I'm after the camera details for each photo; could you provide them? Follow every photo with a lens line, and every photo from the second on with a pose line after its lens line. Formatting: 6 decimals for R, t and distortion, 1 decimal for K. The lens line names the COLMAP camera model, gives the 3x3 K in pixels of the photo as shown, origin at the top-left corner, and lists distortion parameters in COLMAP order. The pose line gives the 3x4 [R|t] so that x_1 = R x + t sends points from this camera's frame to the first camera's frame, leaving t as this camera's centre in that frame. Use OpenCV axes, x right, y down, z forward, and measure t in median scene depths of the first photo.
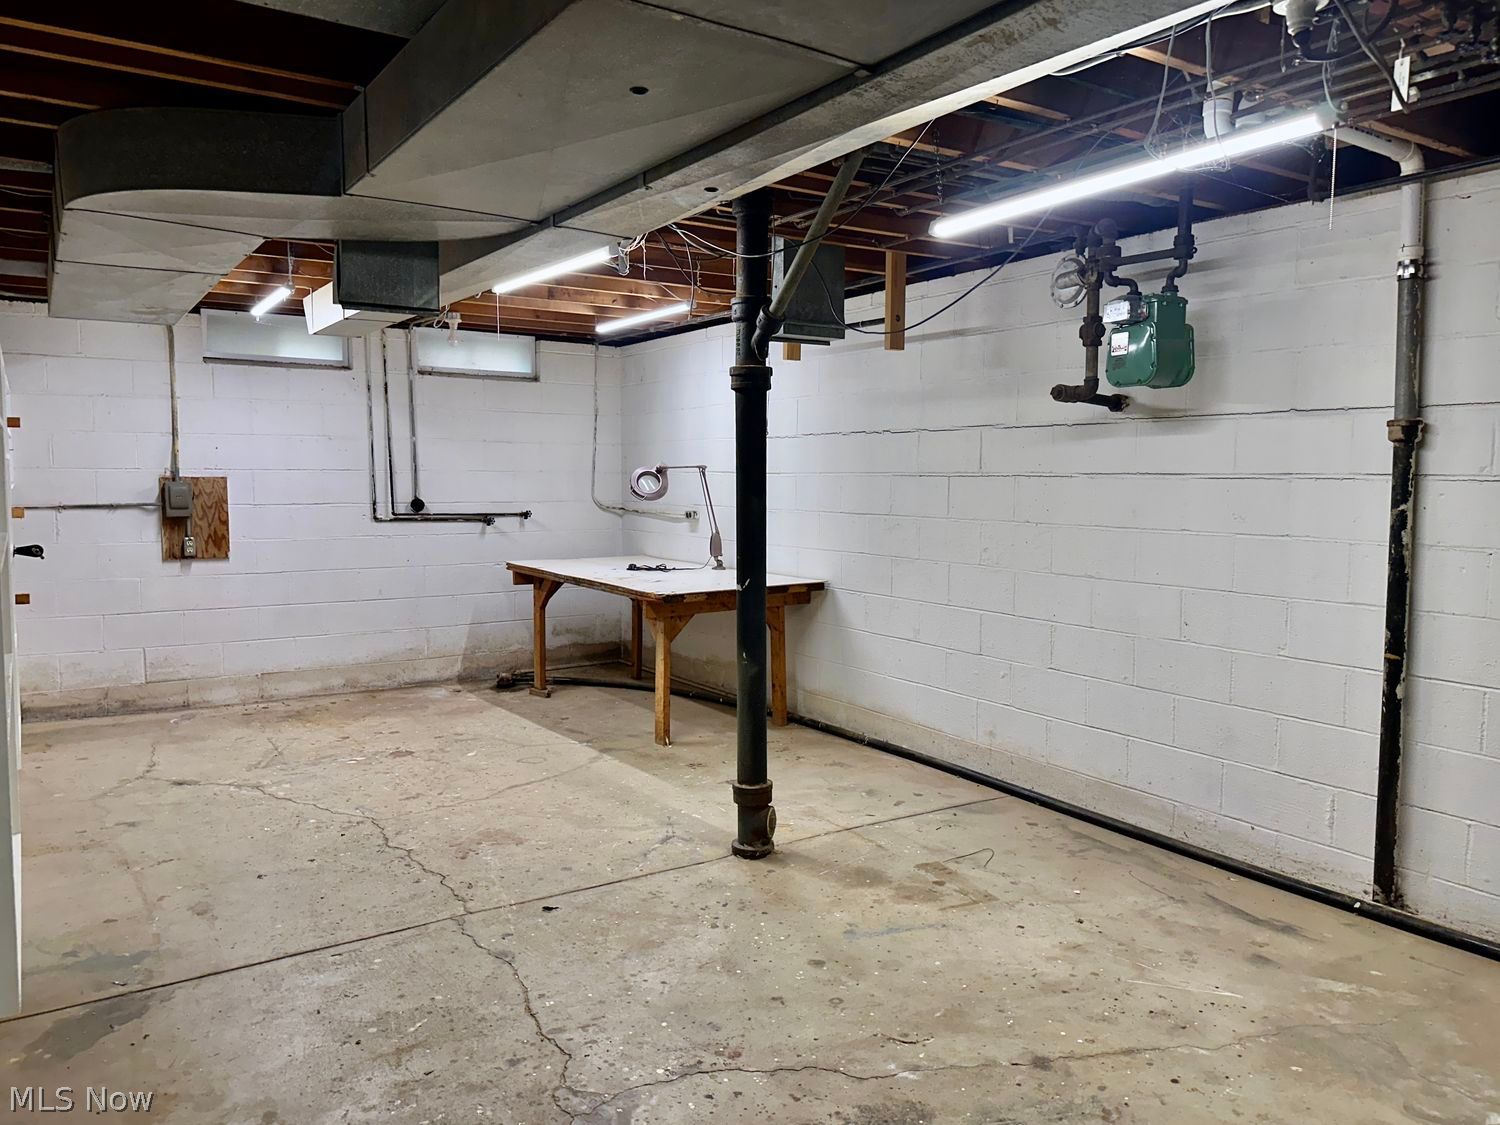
lens RADIAL K [[1088.8, 0, 742.5], [0, 1088.8, 558.3], [0, 0, 1]] dist [0.094687, -0.122440]
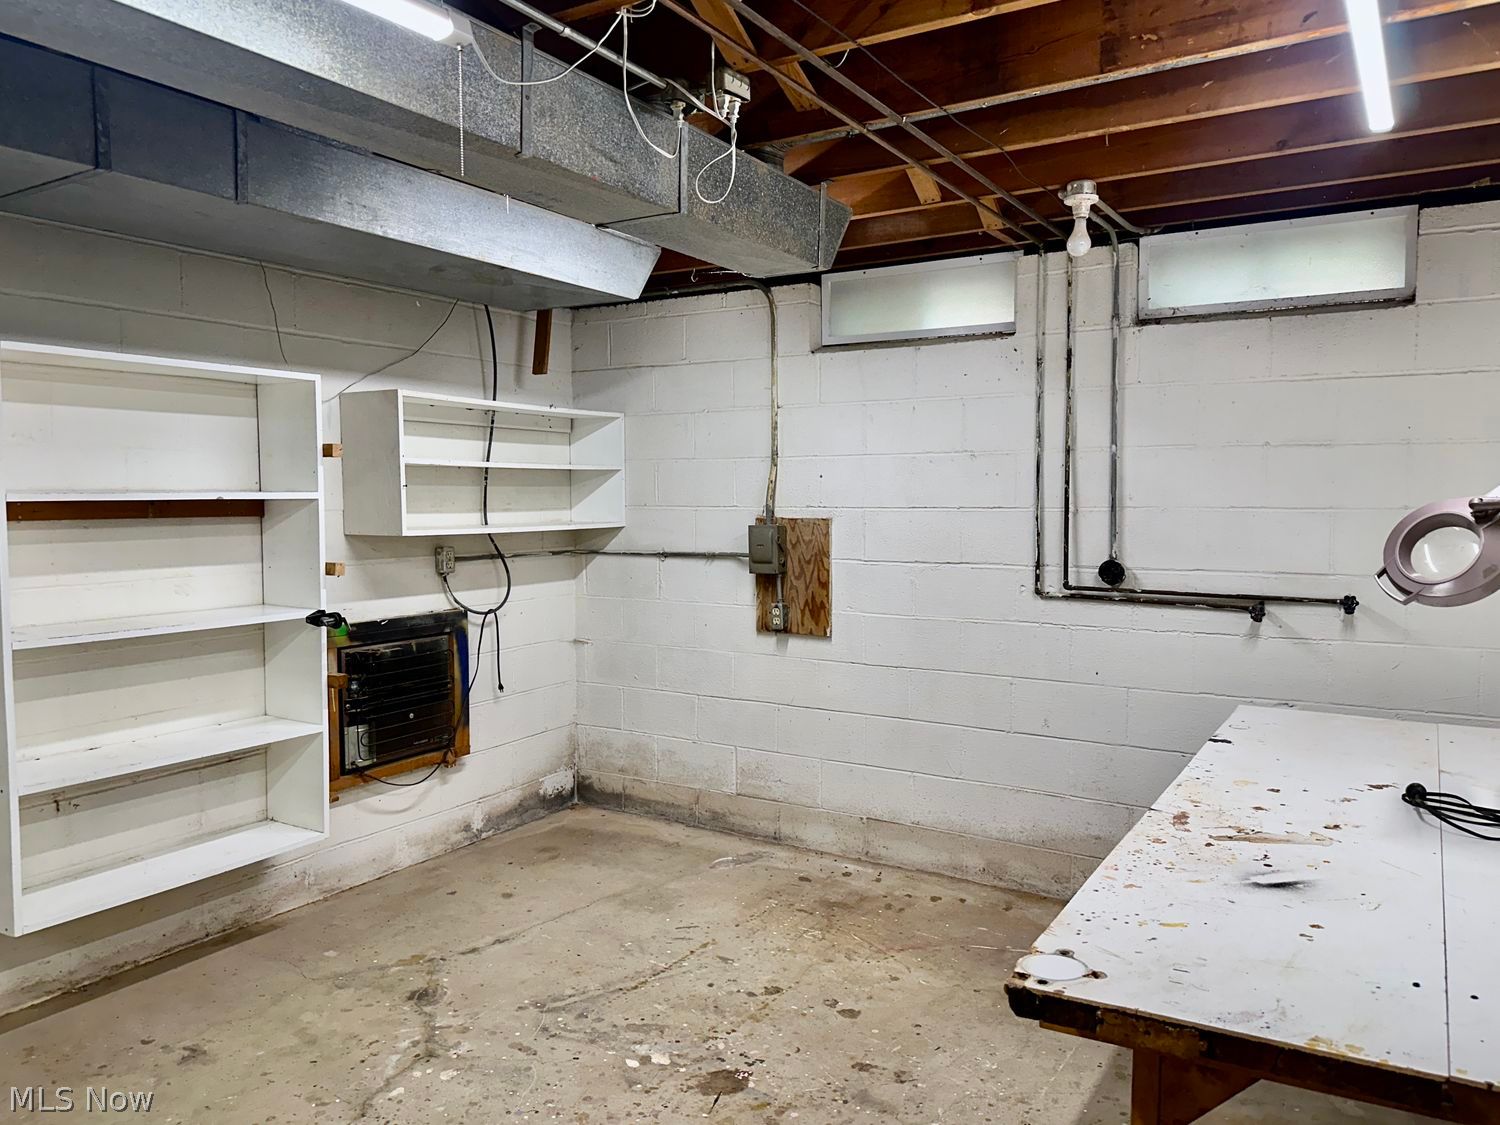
lens RADIAL K [[1088.8, 0, 742.5], [0, 1088.8, 558.3], [0, 0, 1]] dist [0.094687, -0.122440]
pose [[0.444746, 0.045112, -0.894520, 0.108897], [-0.067275, 0.997592, 0.016862, -0.056707], [0.893127, 0.052679, 0.446710, 0.654338]]
